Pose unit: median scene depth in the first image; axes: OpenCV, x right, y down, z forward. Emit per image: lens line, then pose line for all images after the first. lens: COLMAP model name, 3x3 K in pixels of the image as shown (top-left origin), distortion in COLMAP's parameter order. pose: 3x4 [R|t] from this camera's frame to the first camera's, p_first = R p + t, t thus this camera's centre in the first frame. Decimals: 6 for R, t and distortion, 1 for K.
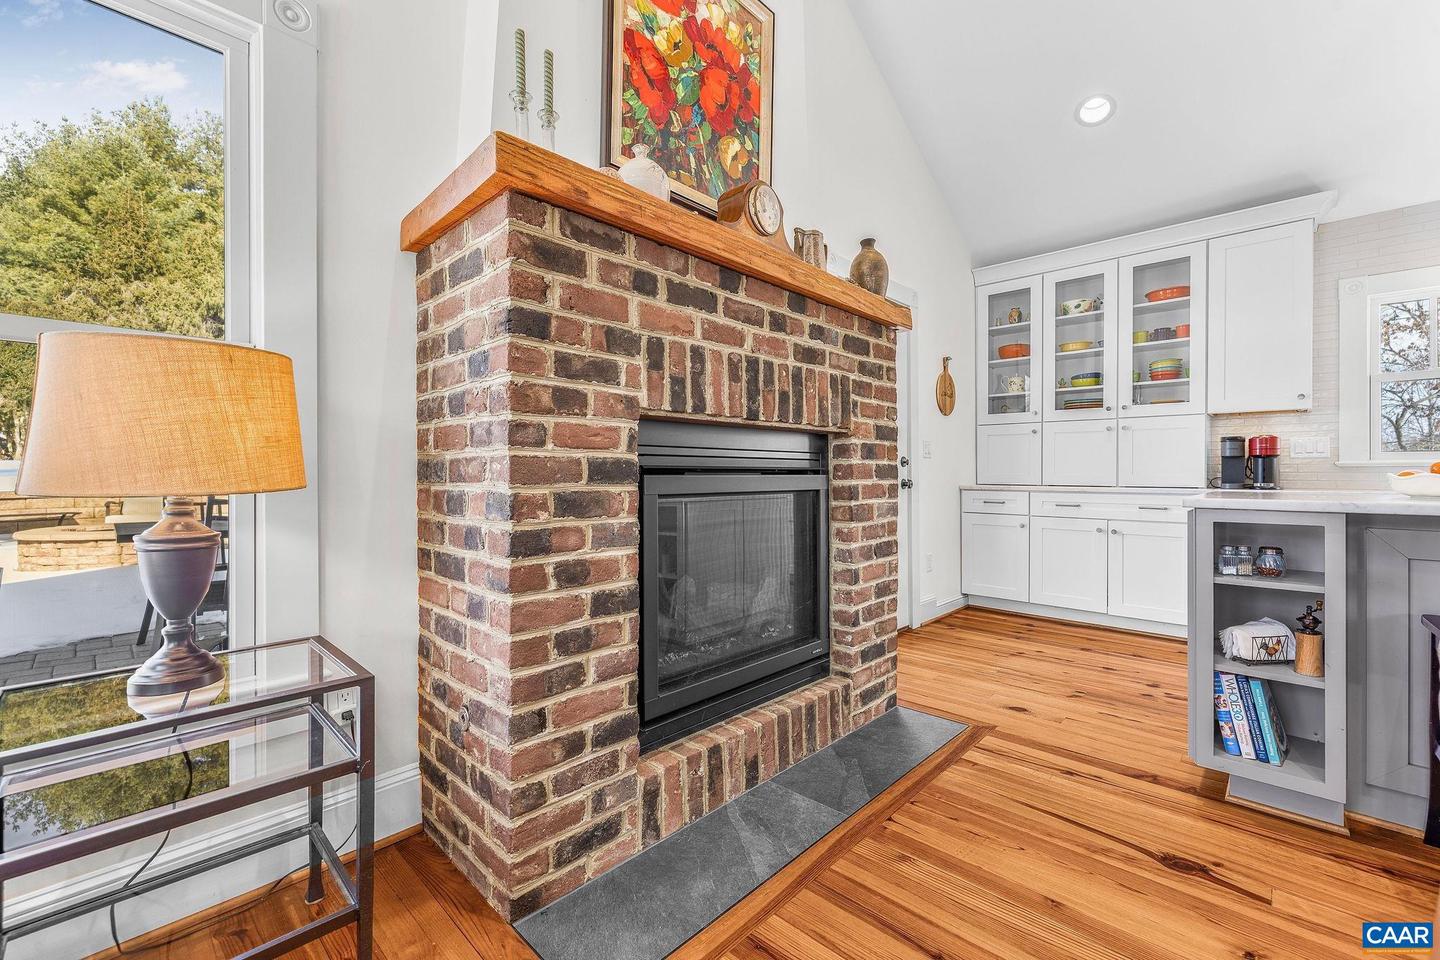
lens RADIAL K [[603.6, 0, 710.7], [0, 603.6, 471.6], [0, 0, 1]] dist [0.002380, 0.000921]
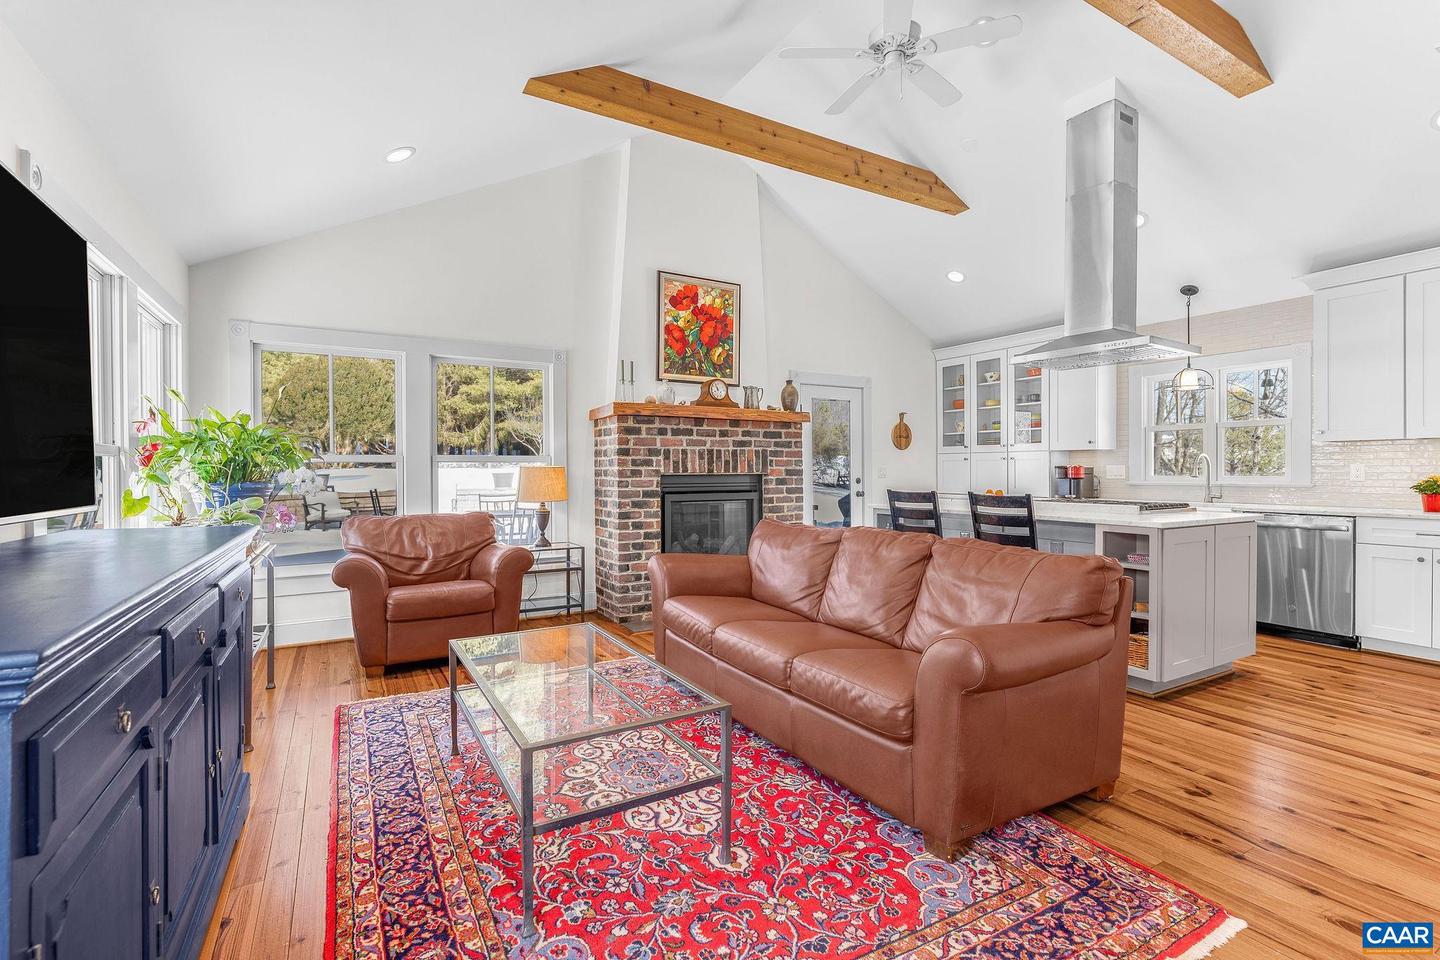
lens RADIAL K [[638.4, 0, 711.0], [0, 638.4, 473.7], [0, 0, 1]] dist [-0.005198, 0.001322]
pose [[0.960846, -0.001927, -0.277077, 0.684610], [0.004355, 0.999957, 0.008148, -0.085117], [0.277049, -0.009035, 0.960813, -1.361113]]
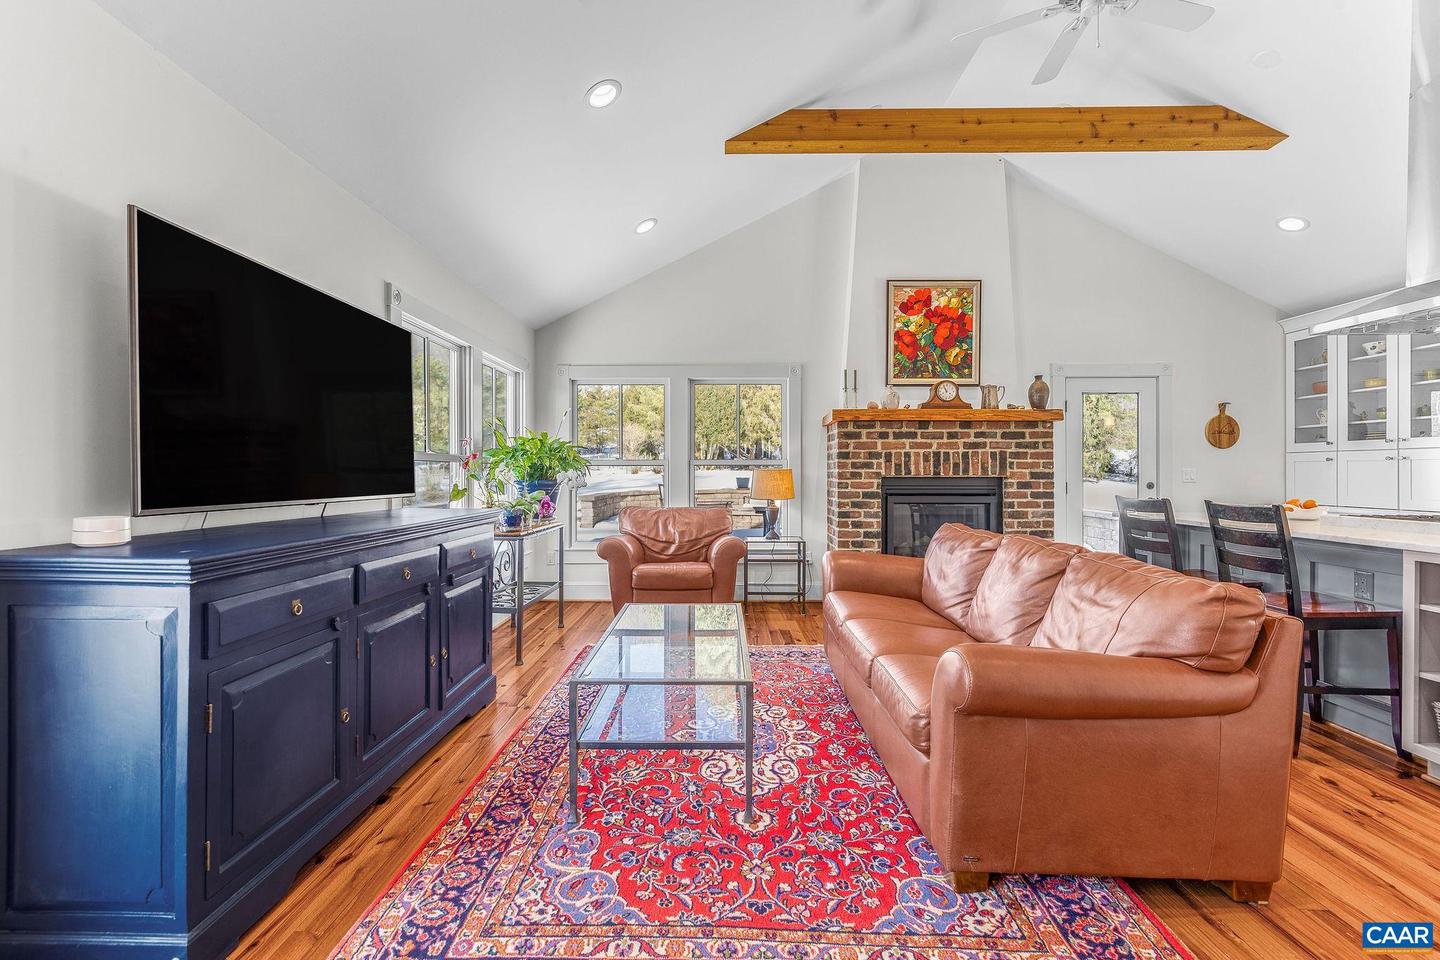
lens RADIAL K [[603.6, 0, 724.3], [0, 603.6, 474.7], [0, 0, 1]] dist [0.002380, 0.000921]
pose [[0.692305, 0.002024, -0.721602, 1.073235], [0.002415, 0.999984, 0.005121, -0.084824], [0.721601, -0.005288, 0.692289, -1.202465]]
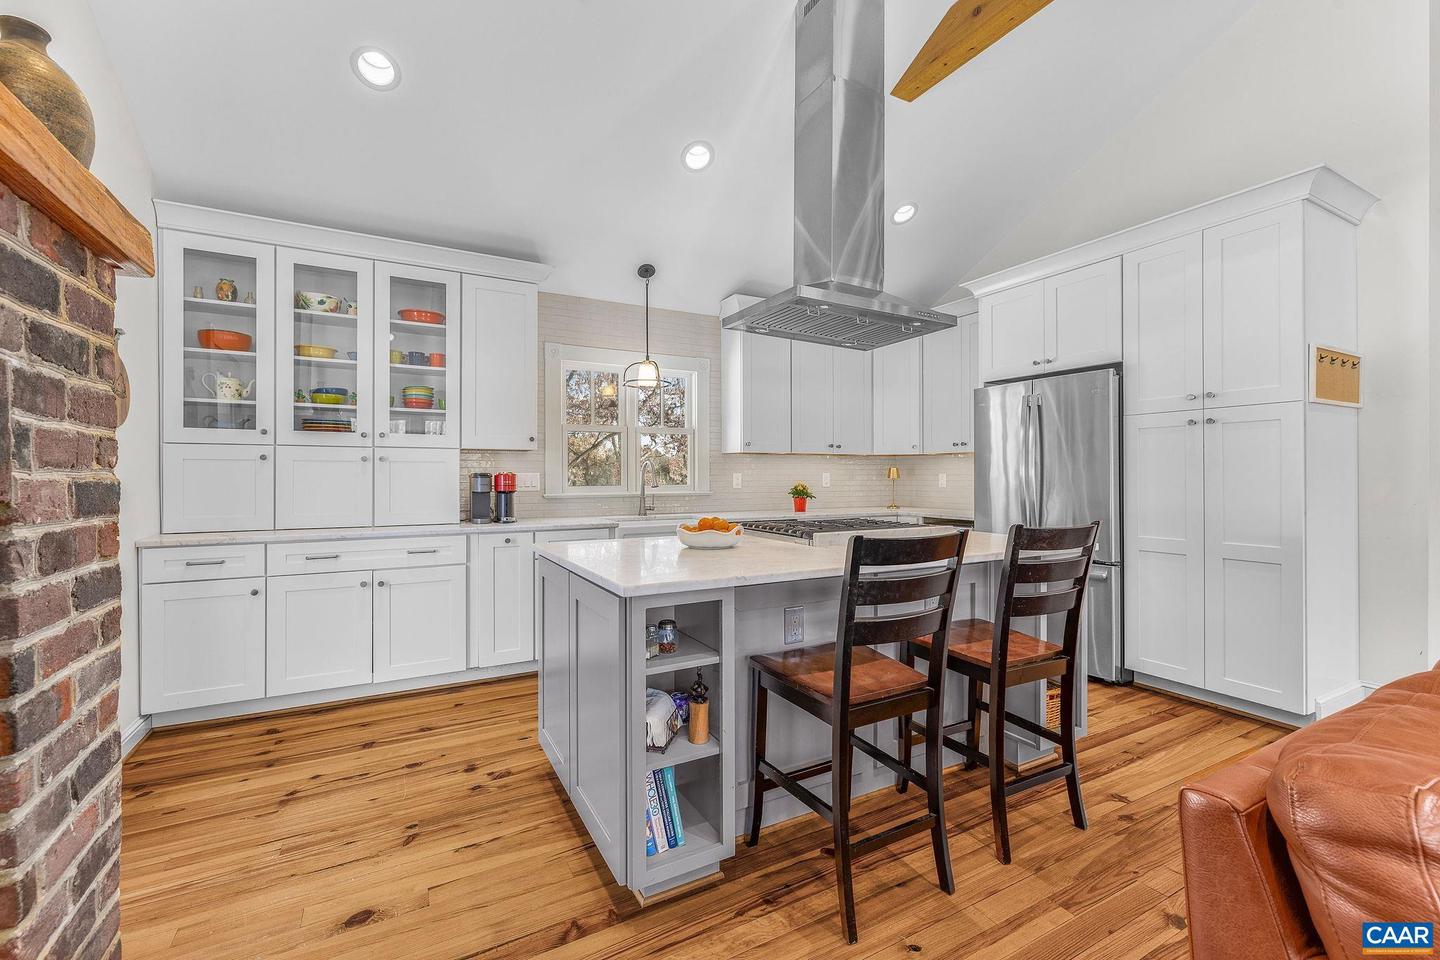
lens RADIAL K [[603.6, 0, 719.5], [0, 603.6, 475.3], [0, 0, 1]] dist [0.002380, 0.000921]
pose [[0.303083, -0.002442, 0.952961, 0.011258], [-0.001258, 0.999995, 0.002963, -0.088547], [-0.952963, -0.002097, 0.303079, 0.472297]]
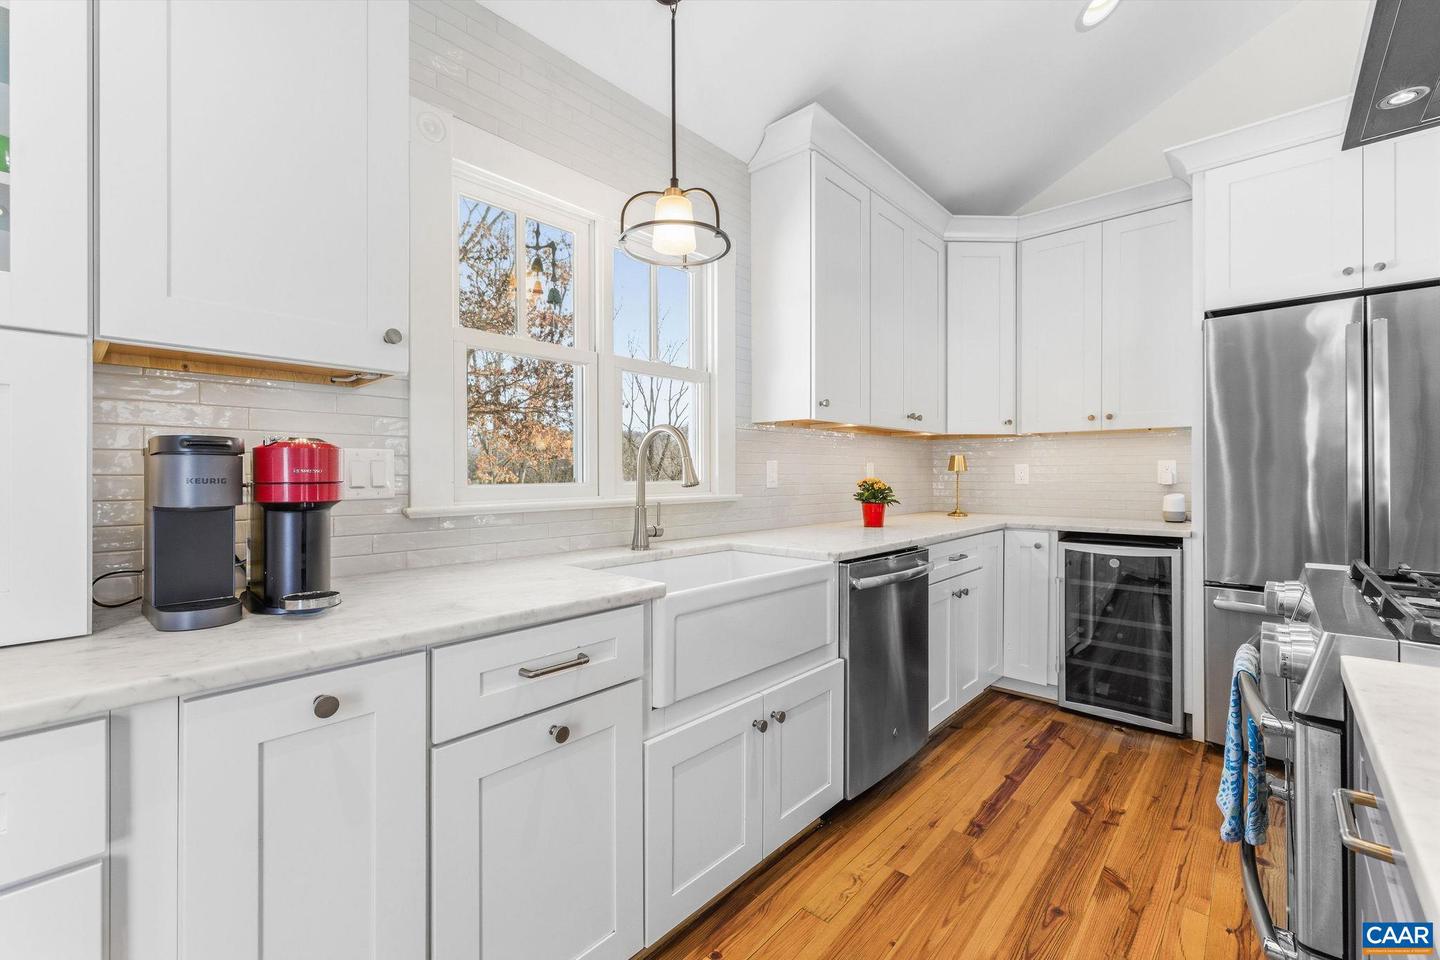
lens RADIAL K [[603.6, 0, 720.1], [0, 603.6, 476.2], [0, 0, 1]] dist [0.002380, 0.000921]
pose [[-0.027317, -0.006255, 0.999607, 0.891635], [-0.002321, 0.999978, 0.006194, -0.065013], [-0.999624, -0.002150, -0.027331, 1.187267]]
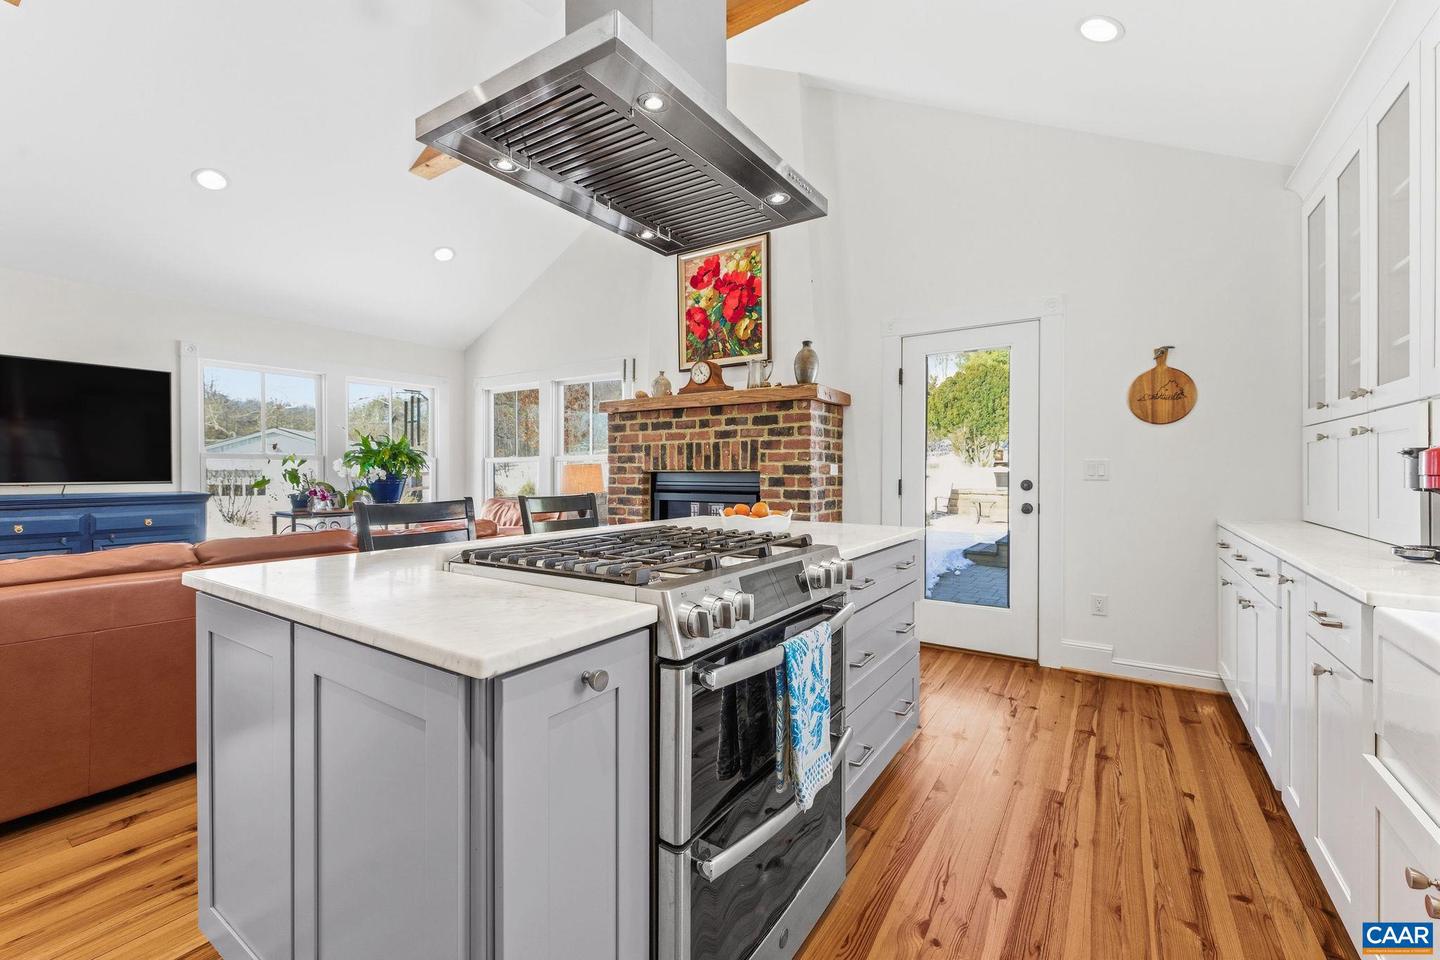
lens RADIAL K [[603.6, 0, 725.3], [0, 603.6, 480.1], [0, 0, 1]] dist [0.002380, 0.000921]
pose [[0.179946, 0.013879, -0.983579, 1.913358], [0.003801, 0.999883, 0.014805, -0.065416], [0.983669, -0.006402, 0.179873, 0.583048]]
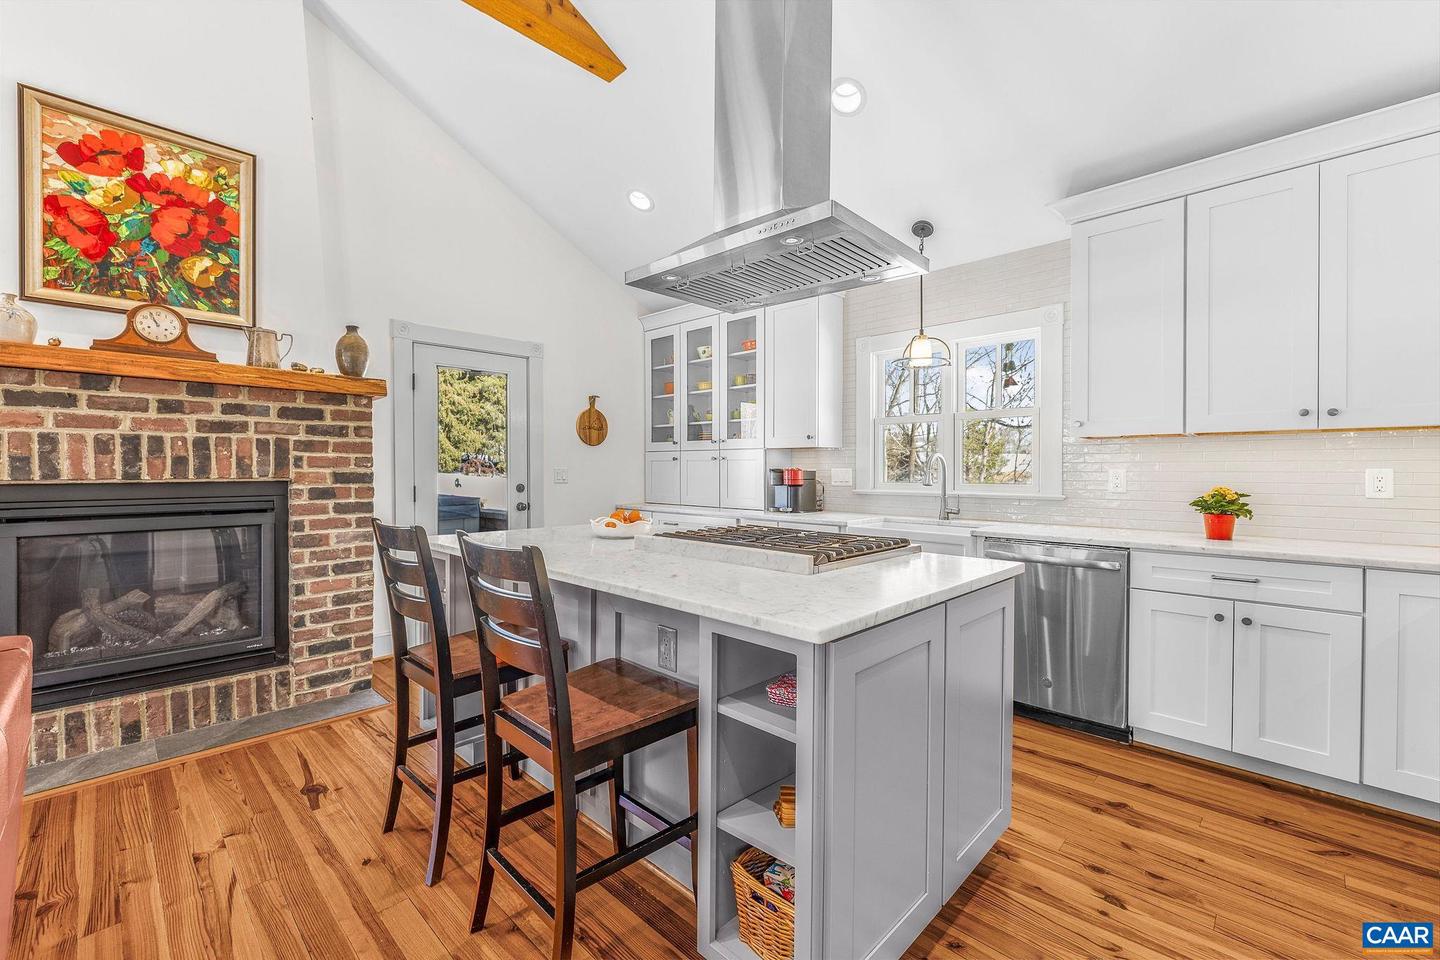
lens RADIAL K [[603.6, 0, 704.2], [0, 603.6, 471.3], [0, 0, 1]] dist [0.002380, 0.000921]
pose [[0.999932, 0.000188, -0.011661, 1.138054], [-0.000122, 0.999984, 0.005694, -0.091753], [0.011661, -0.005692, 0.999916, -0.306380]]
